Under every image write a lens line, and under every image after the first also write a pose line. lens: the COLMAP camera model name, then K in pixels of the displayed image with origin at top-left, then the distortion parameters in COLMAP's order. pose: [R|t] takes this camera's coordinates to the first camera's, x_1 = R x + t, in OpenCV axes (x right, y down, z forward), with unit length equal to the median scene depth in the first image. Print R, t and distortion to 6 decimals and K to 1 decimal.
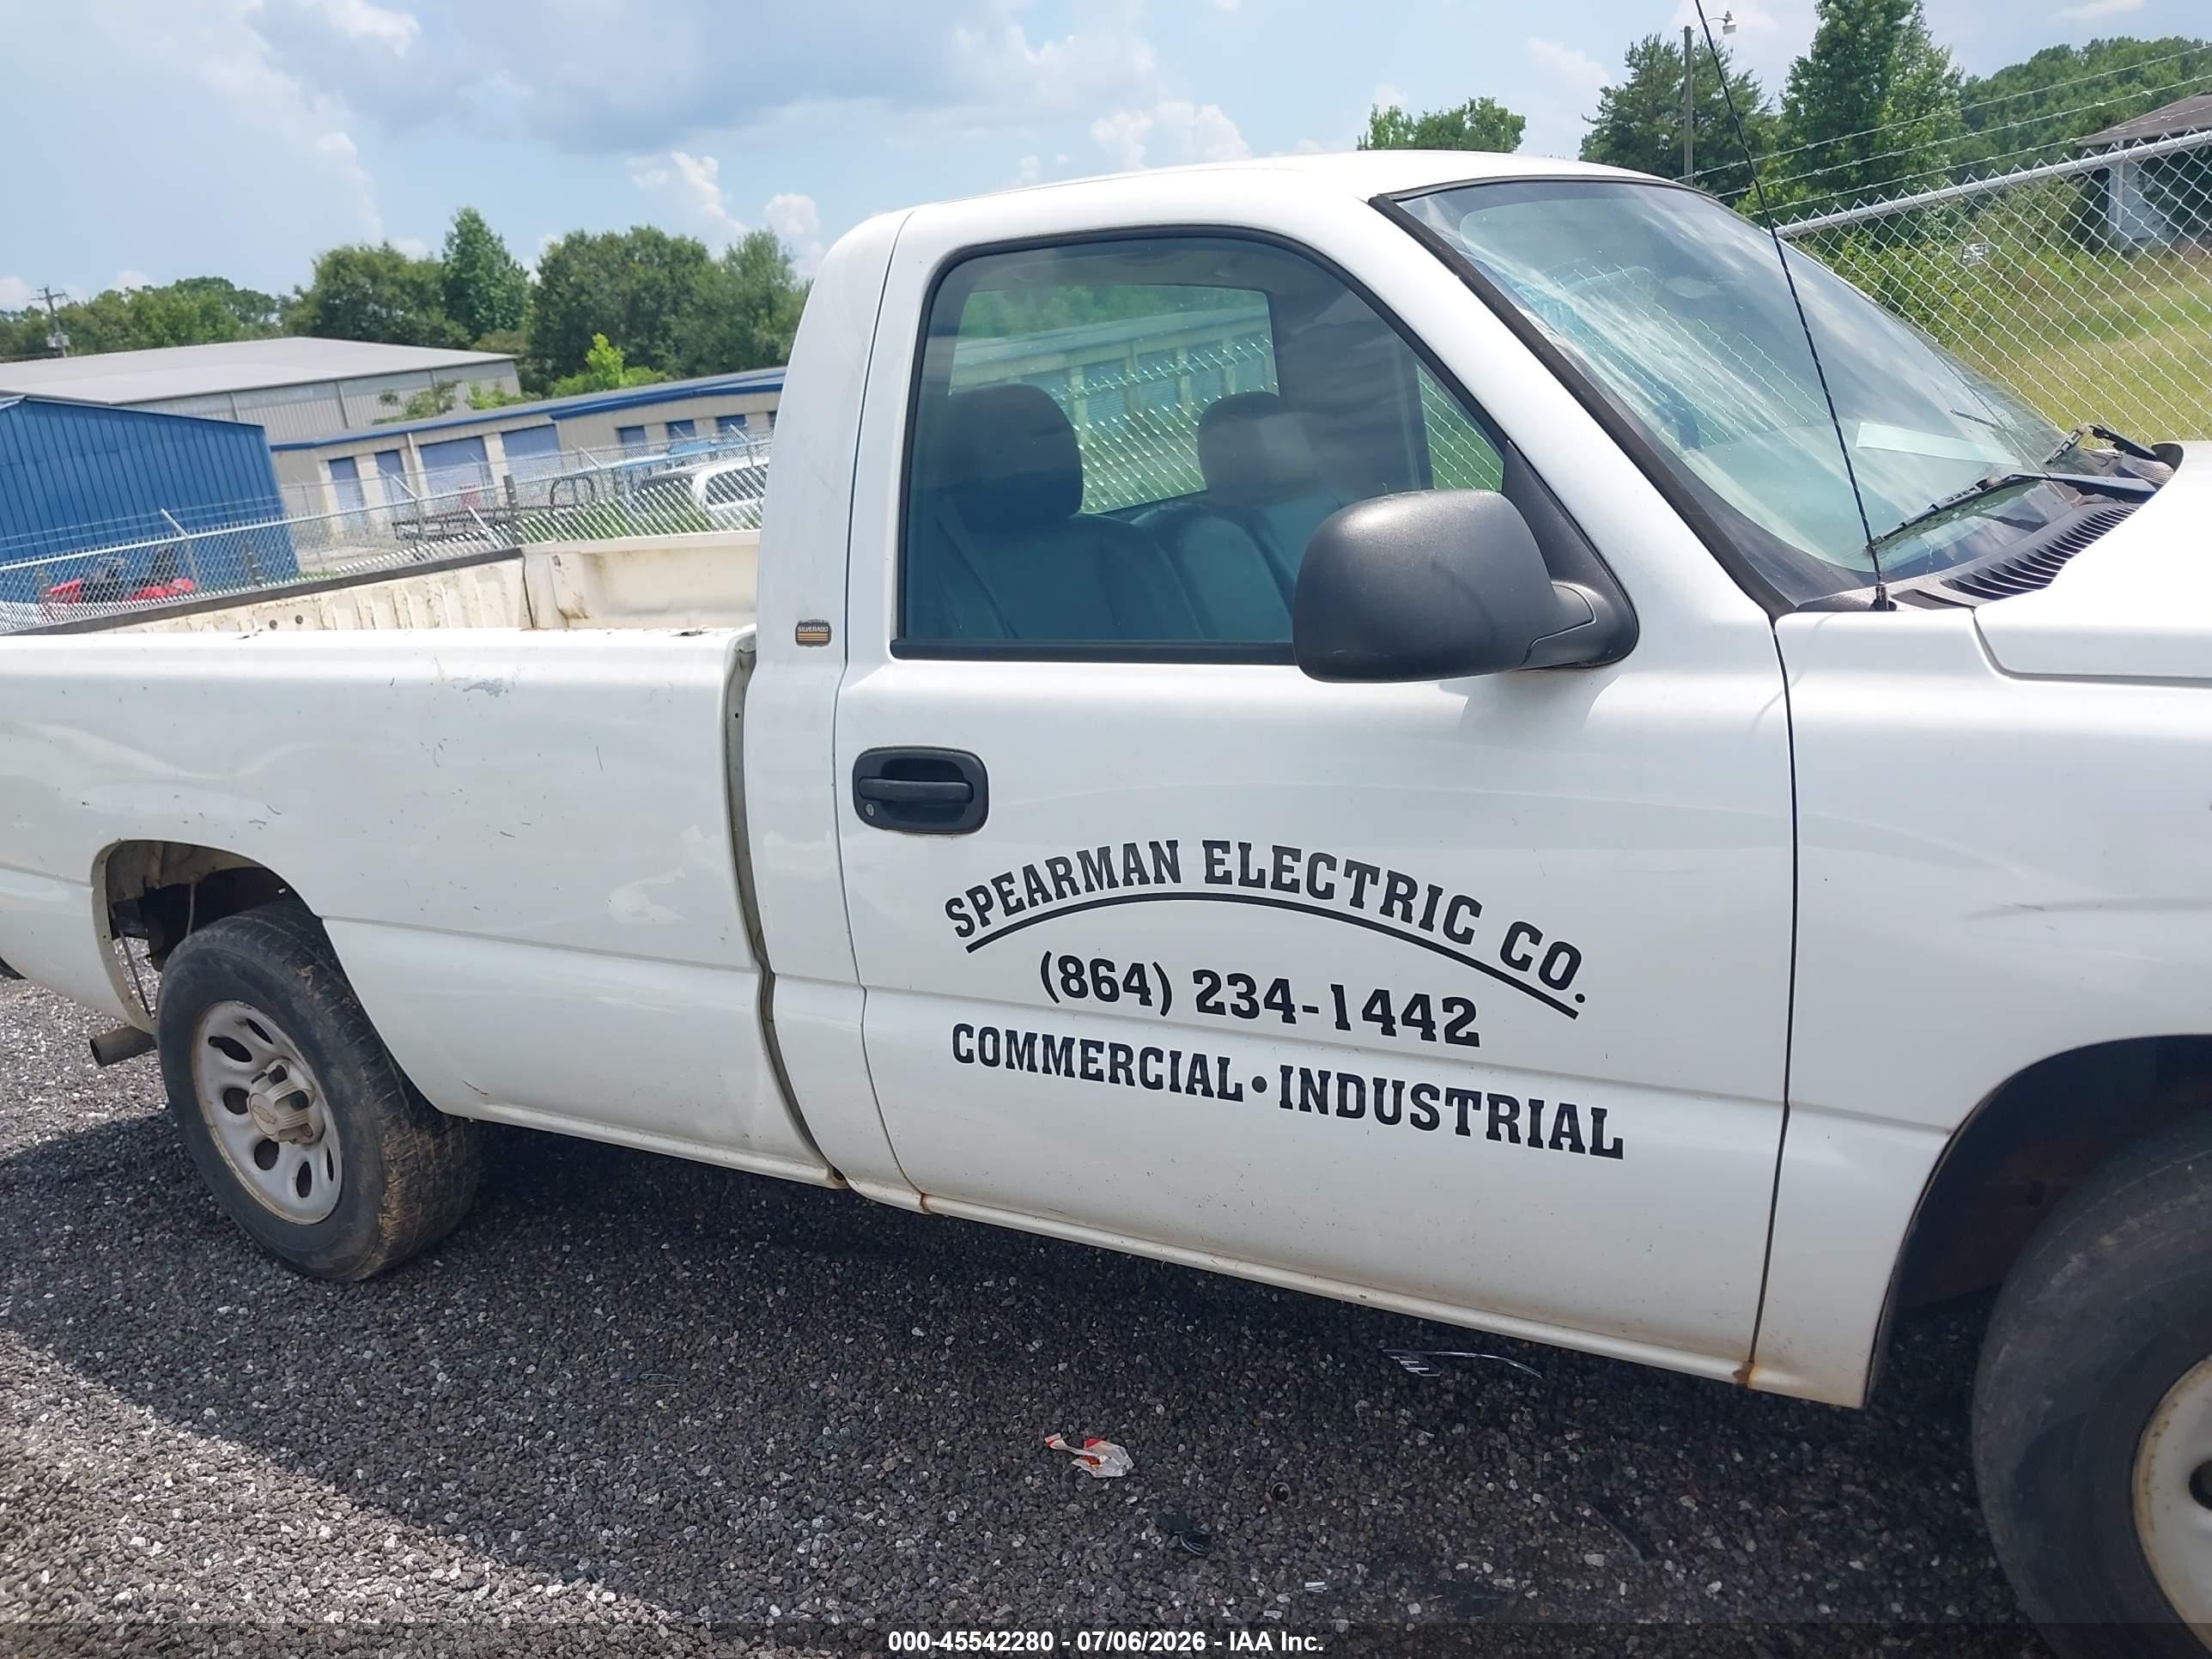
lens RADIAL K [[1720.4, 0, 1106.0], [0, 1720.4, 829.5], [0, 0, 1]] dist [0.208370, -0.000837]
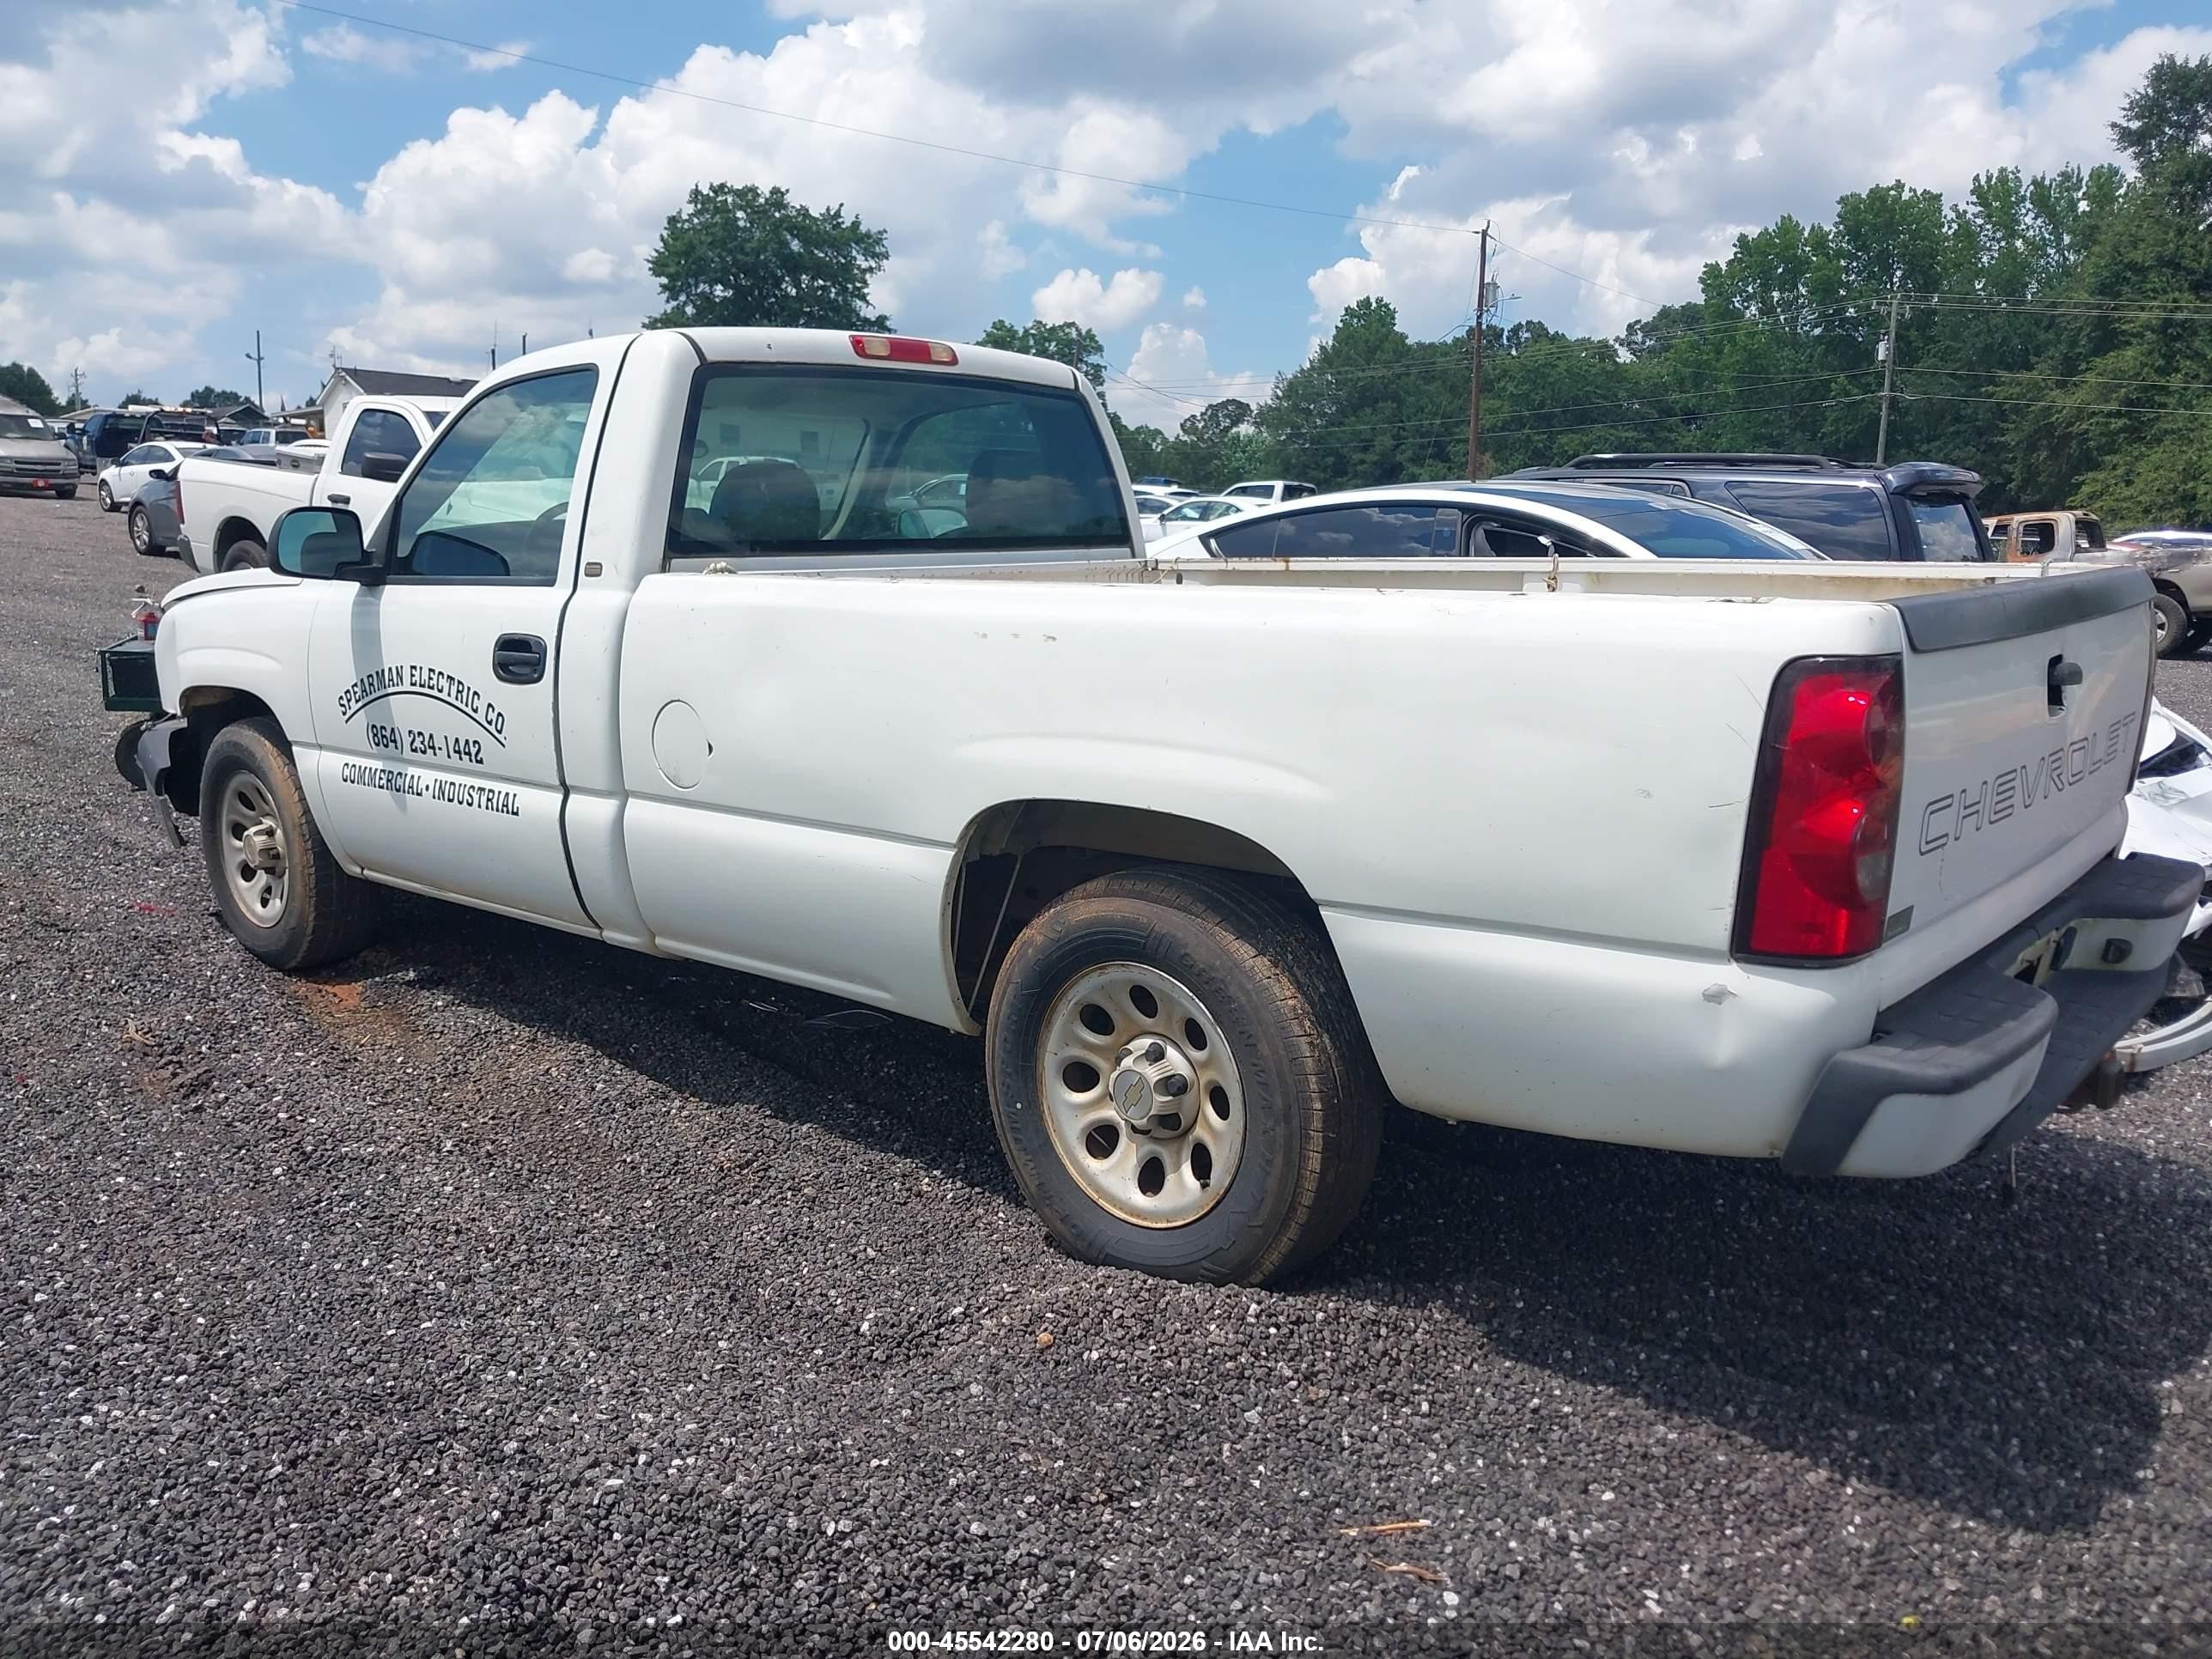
lens RADIAL K [[1837.4, 0, 1166.4], [0, 1837.4, 827.1], [0, 0, 1]] dist [-0.010857, 0.007973]
pose [[0.982209, 0.117979, -0.146102, 1.343355], [-0.128337, 0.989690, -0.063588, 0.230698], [0.137093, 0.081207, 0.987224, -1.084123]]
